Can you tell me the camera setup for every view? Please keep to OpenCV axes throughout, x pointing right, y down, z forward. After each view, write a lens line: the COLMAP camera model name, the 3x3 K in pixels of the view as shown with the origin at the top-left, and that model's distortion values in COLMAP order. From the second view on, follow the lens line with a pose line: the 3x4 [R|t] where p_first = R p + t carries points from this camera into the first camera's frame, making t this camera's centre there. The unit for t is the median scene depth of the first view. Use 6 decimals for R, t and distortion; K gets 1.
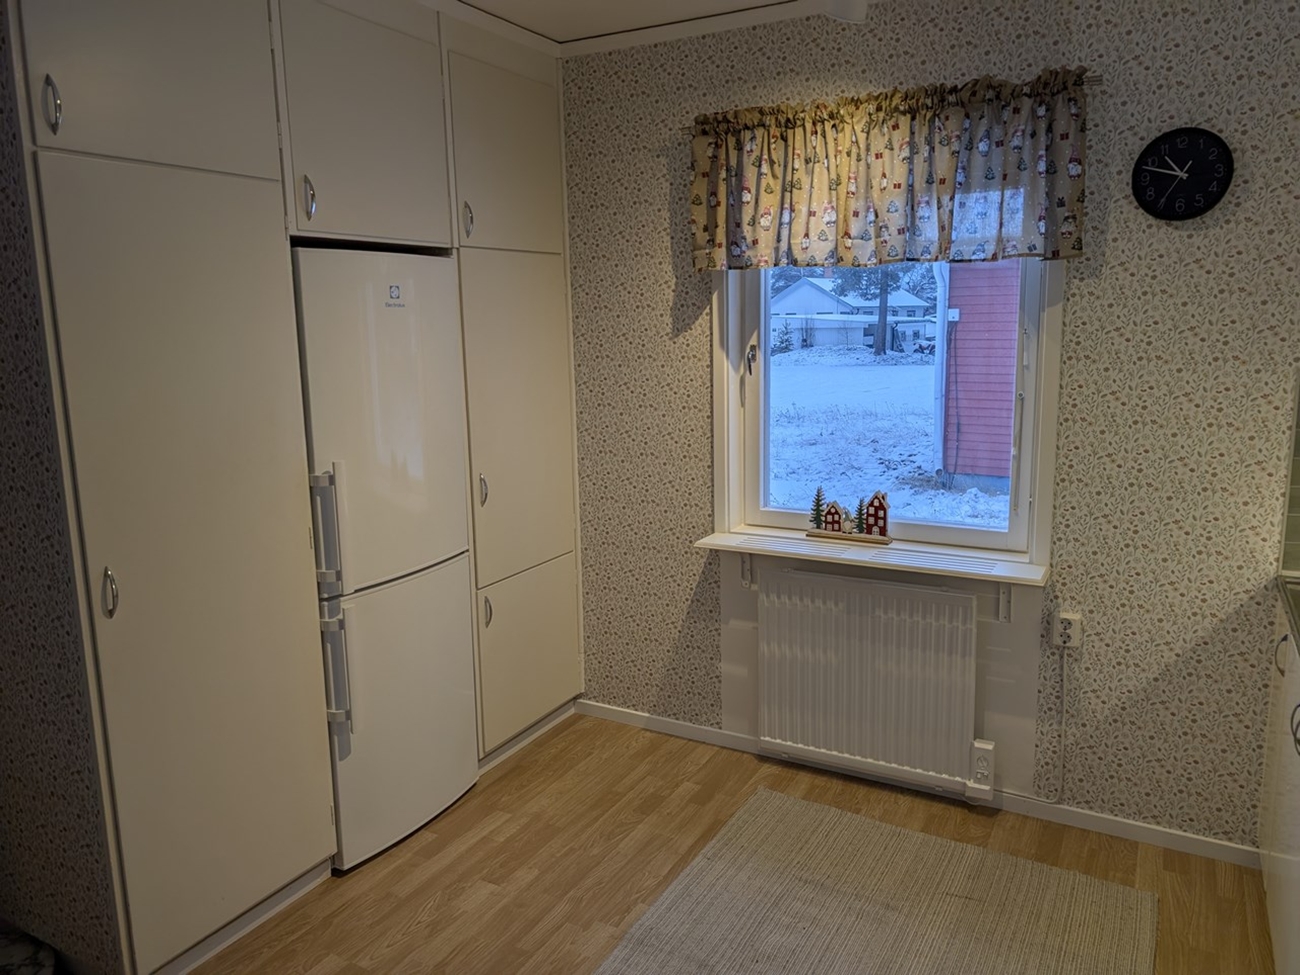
lens RADIAL K [[951.6, 0, 670.2], [0, 951.6, 478.9], [0, 0, 1]] dist [0.071594, -0.099714]
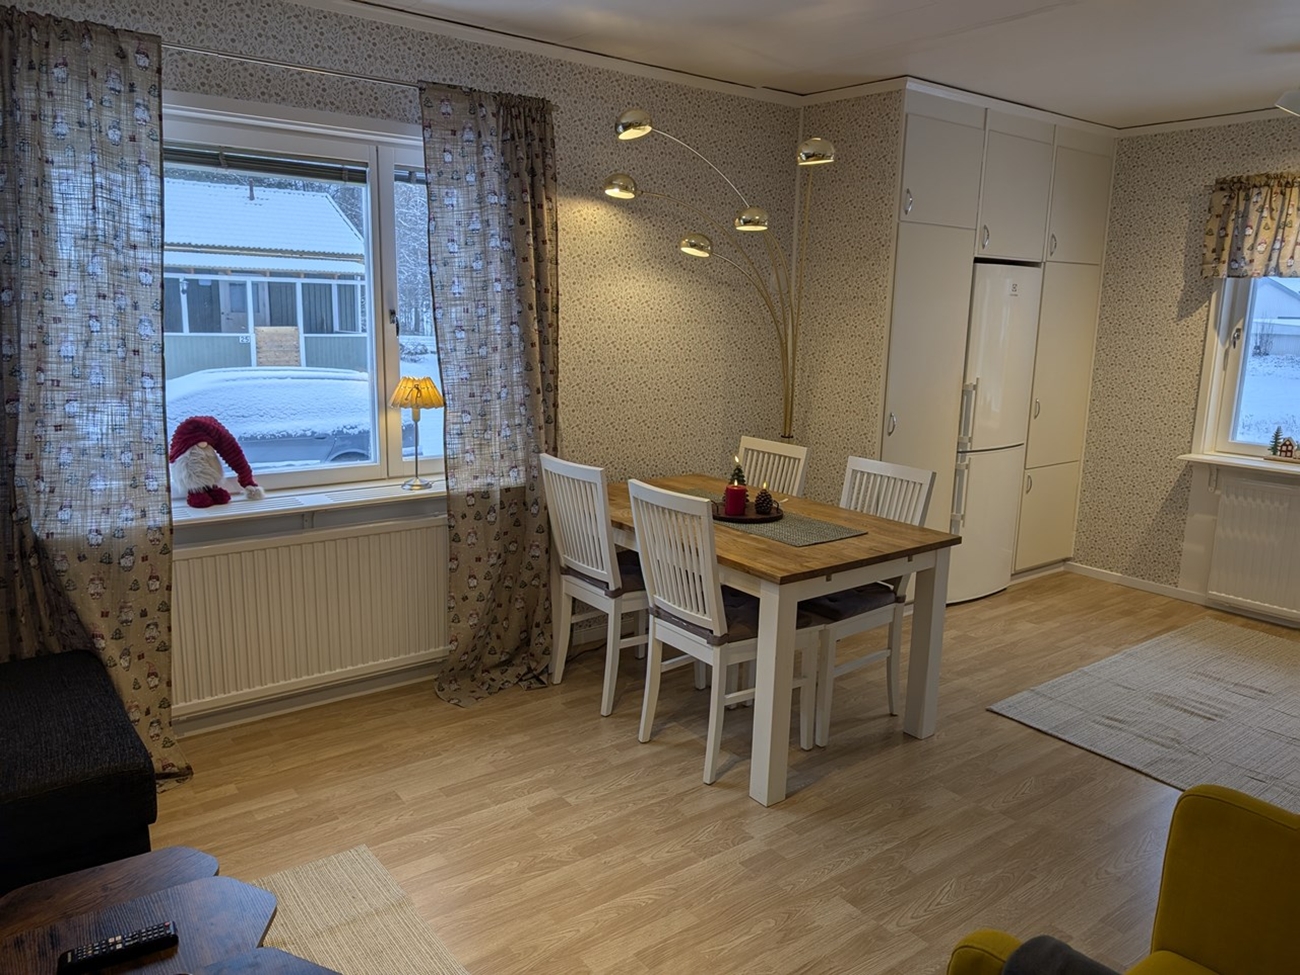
lens RADIAL K [[933.7, 0, 666.7], [0, 933.7, 482.3], [0, 0, 1]] dist [0.037725, -0.026372]
pose [[0.913205, 0.112131, -0.391770, -0.133275], [-0.105647, 0.993672, 0.038144, 0.145999], [0.393568, 0.006556, 0.919272, -0.753717]]
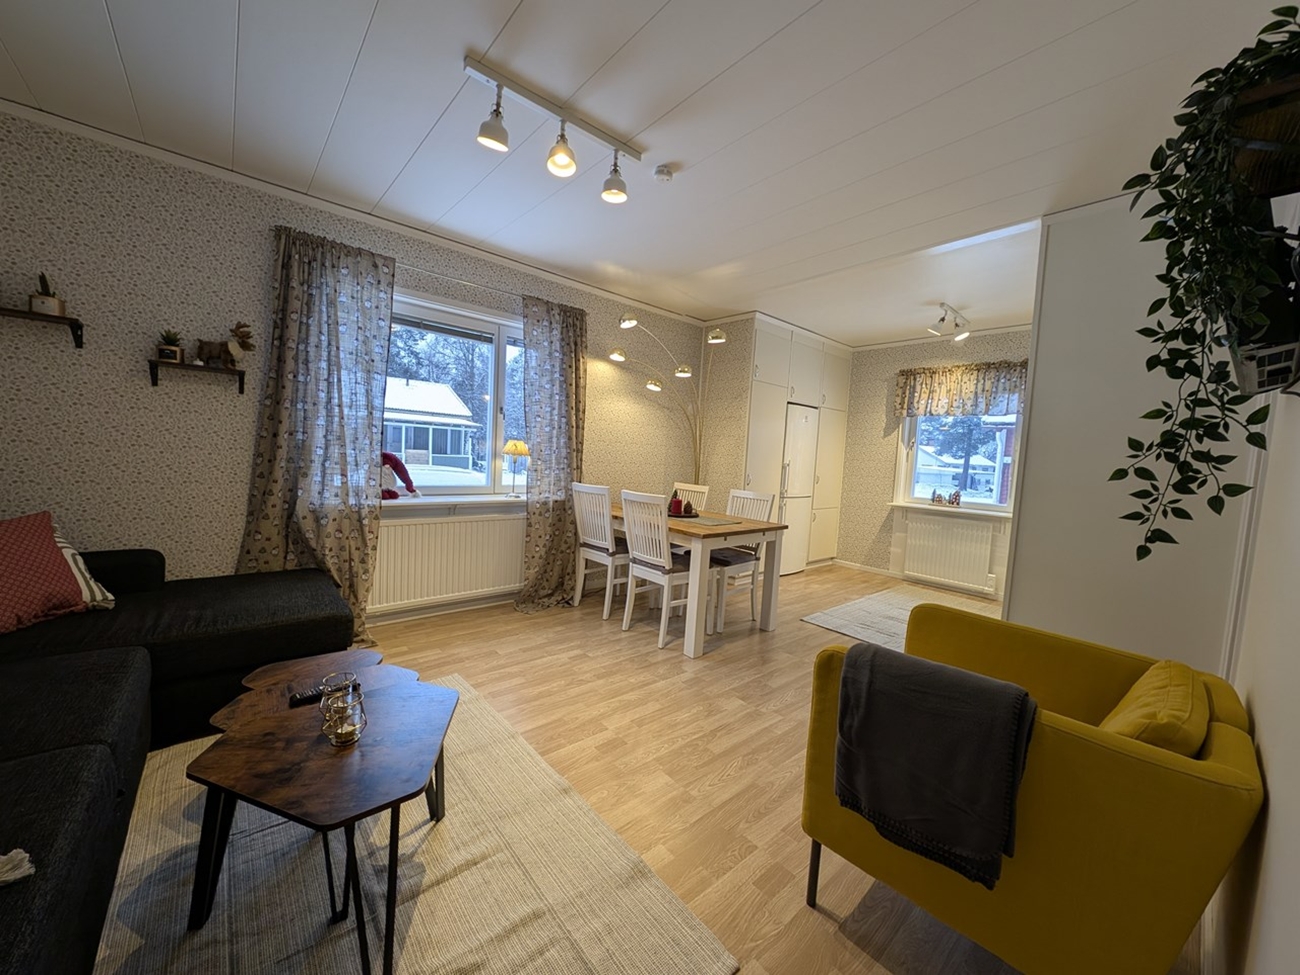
lens RADIAL K [[485.7, 0, 647.9], [0, 485.7, 486.3], [0, 0, 1]] dist [0.024959, -0.000122]
pose [[0.933631, 0.089595, -0.346850, -0.160458], [-0.125778, 0.988563, -0.083206, 0.255694], [0.335429, 0.121309, 0.934222, -0.786256]]
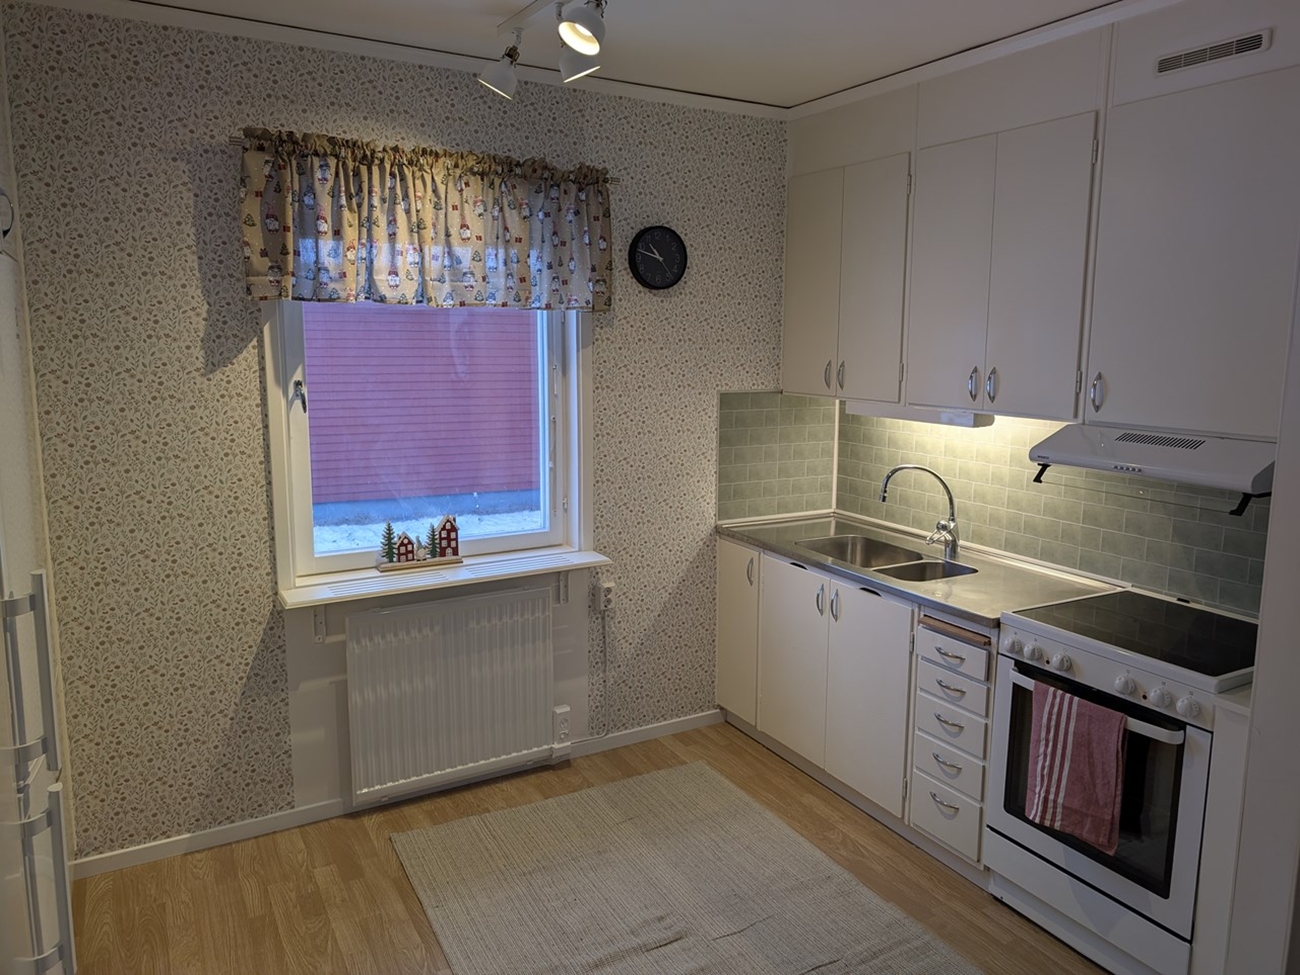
lens RADIAL K [[933.7, 0, 666.7], [0, 933.7, 482.3], [0, 0, 1]] dist [0.037725, -0.026372]
pose [[0.509139, -0.107273, 0.853973, -0.562868], [0.137019, 0.989651, 0.042625, -0.035529], [-0.849707, 0.095309, 0.518569, 0.247134]]
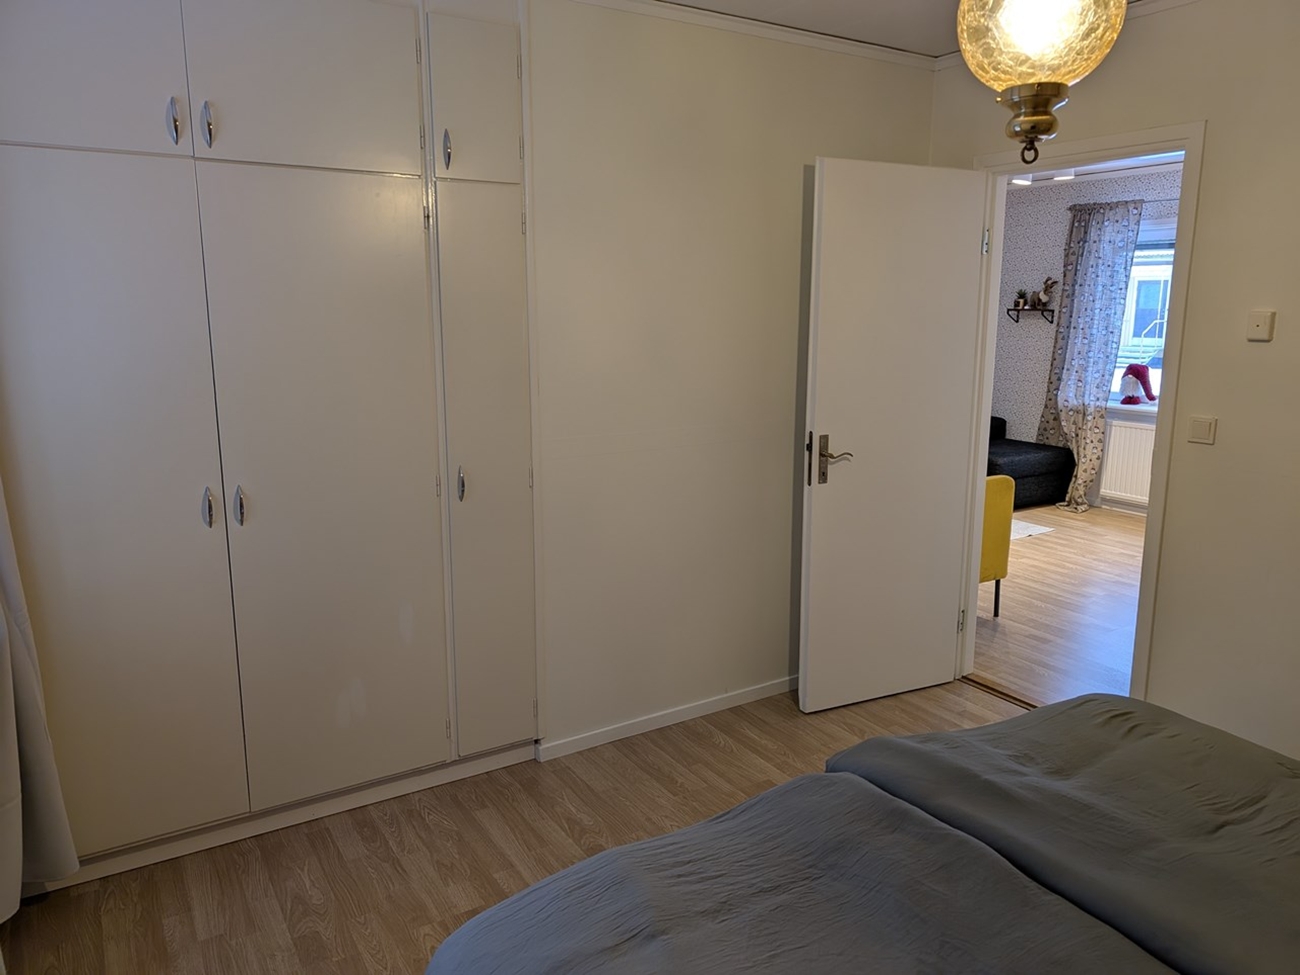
lens RADIAL K [[933.7, 0, 666.7], [0, 933.7, 482.3], [0, 0, 1]] dist [0.037725, -0.026372]
pose [[-0.479895, 0.181251, -0.858399, 1.467402], [-0.144311, 0.948791, 0.281016, -0.025412], [0.865376, 0.258735, -0.429164, 0.017578]]
